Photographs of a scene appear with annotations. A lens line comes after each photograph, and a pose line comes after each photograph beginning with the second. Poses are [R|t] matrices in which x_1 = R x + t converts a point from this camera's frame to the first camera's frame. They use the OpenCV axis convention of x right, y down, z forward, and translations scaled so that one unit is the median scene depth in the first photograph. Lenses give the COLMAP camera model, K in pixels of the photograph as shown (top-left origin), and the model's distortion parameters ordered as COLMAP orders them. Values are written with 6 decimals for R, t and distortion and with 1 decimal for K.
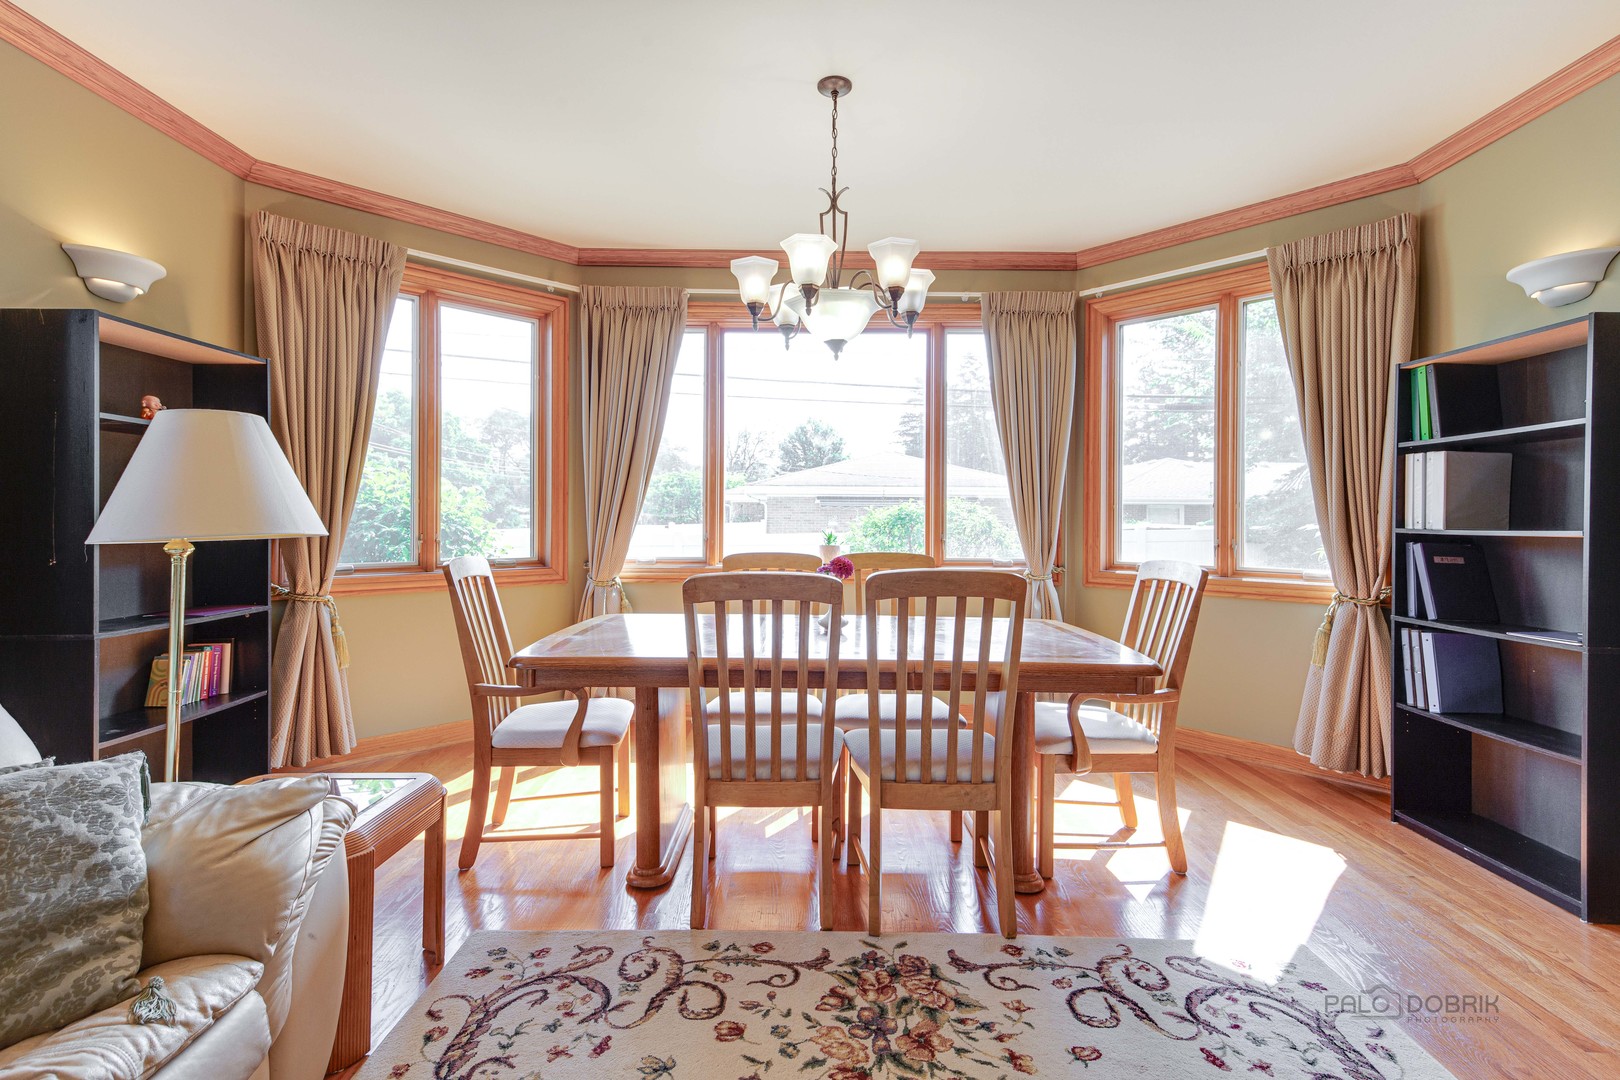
lens RADIAL K [[757.8, 0, 812.6], [0, 757.8, 511.9], [0, 0, 1]] dist [0.034596, -0.000642]
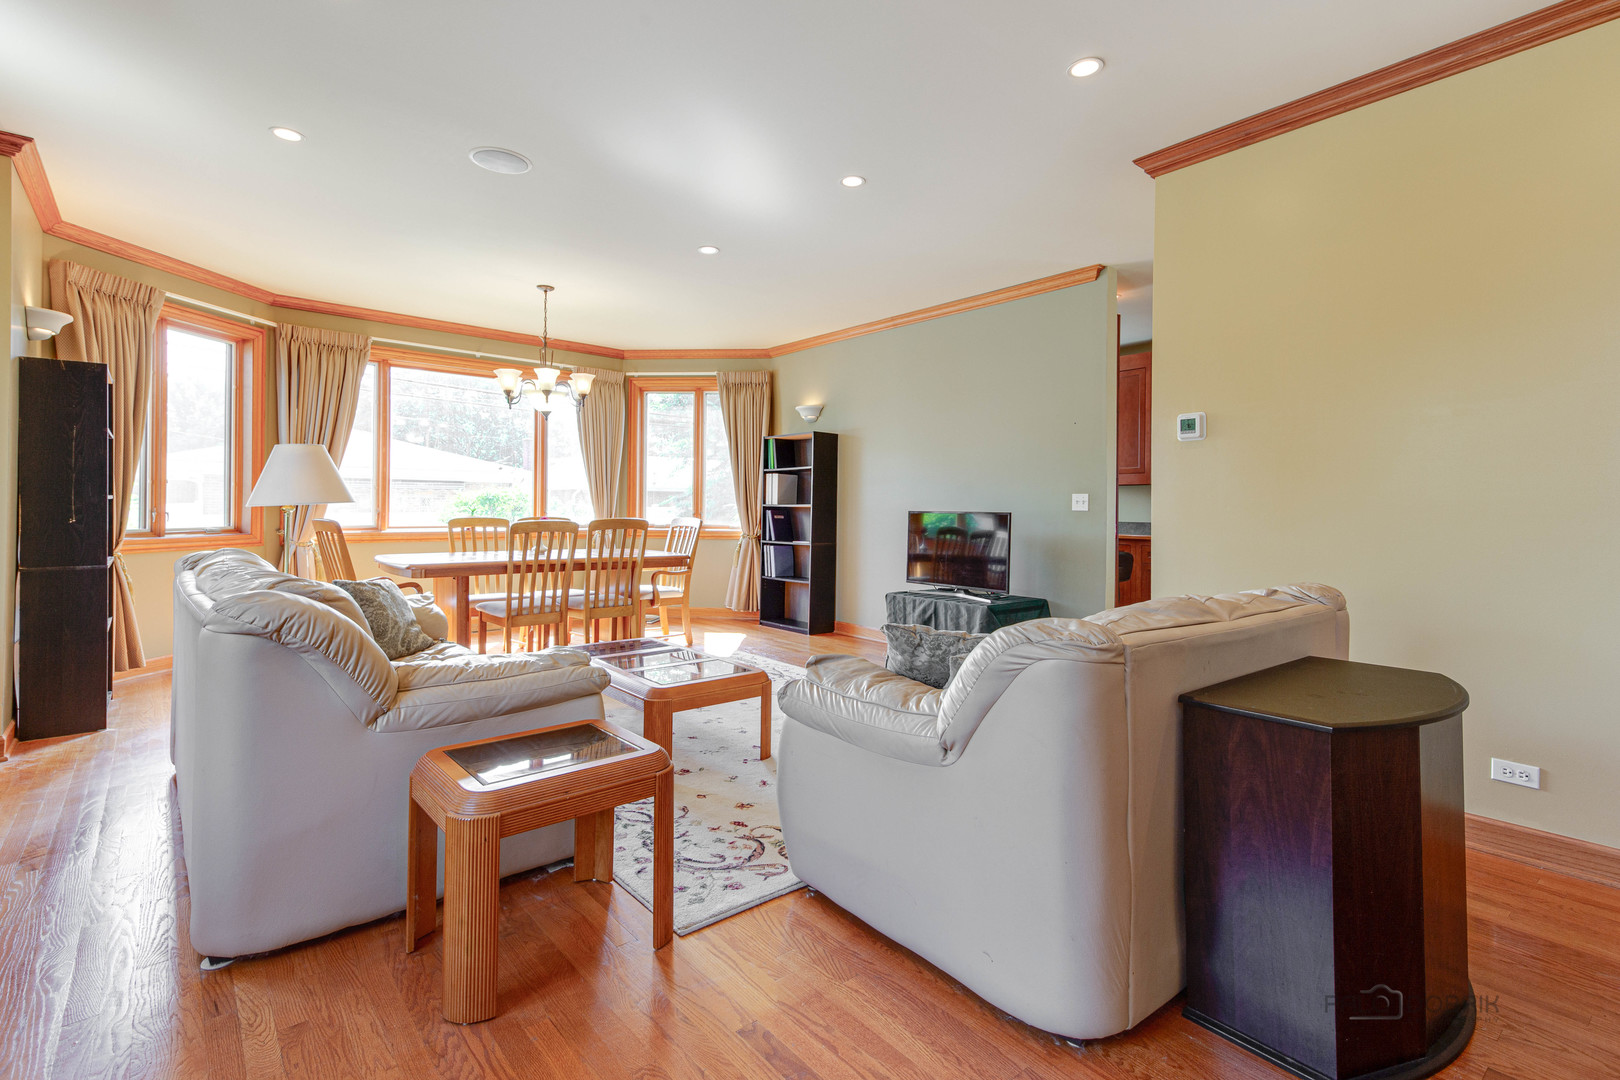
lens RADIAL K [[752.2, 0, 815.4], [0, 752.2, 509.4], [0, 0, 1]] dist [0.004520, -0.000249]
pose [[0.760264, -0.001019, 0.649613, -0.674676], [-0.010171, 0.999858, 0.013471, 0.003836], [-0.649534, -0.016848, 0.760146, -0.931374]]
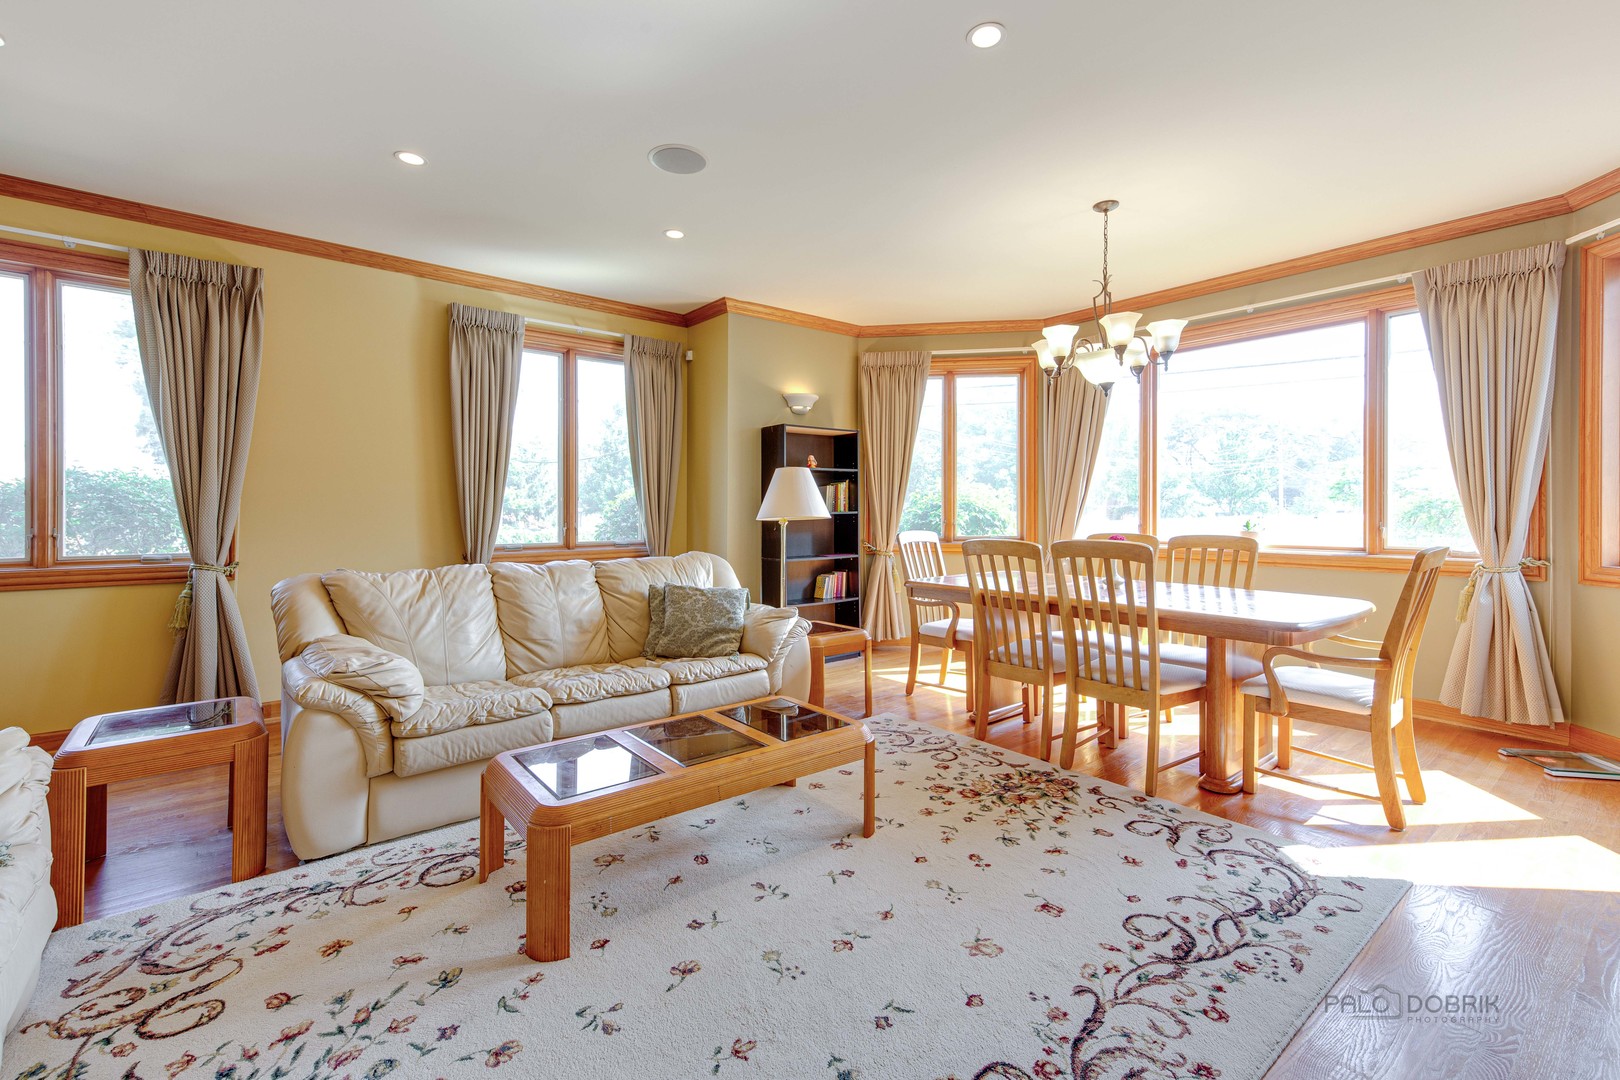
lens RADIAL K [[701.0, 0, 830.5], [0, 701.0, 508.9], [0, 0, 1]] dist [0.020896, -0.000634]
pose [[0.650023, -0.009262, -0.759858, 0.648992], [0.013674, 0.999906, -0.000490, 0.004056], [0.759792, -0.010072, 0.650088, -0.234459]]
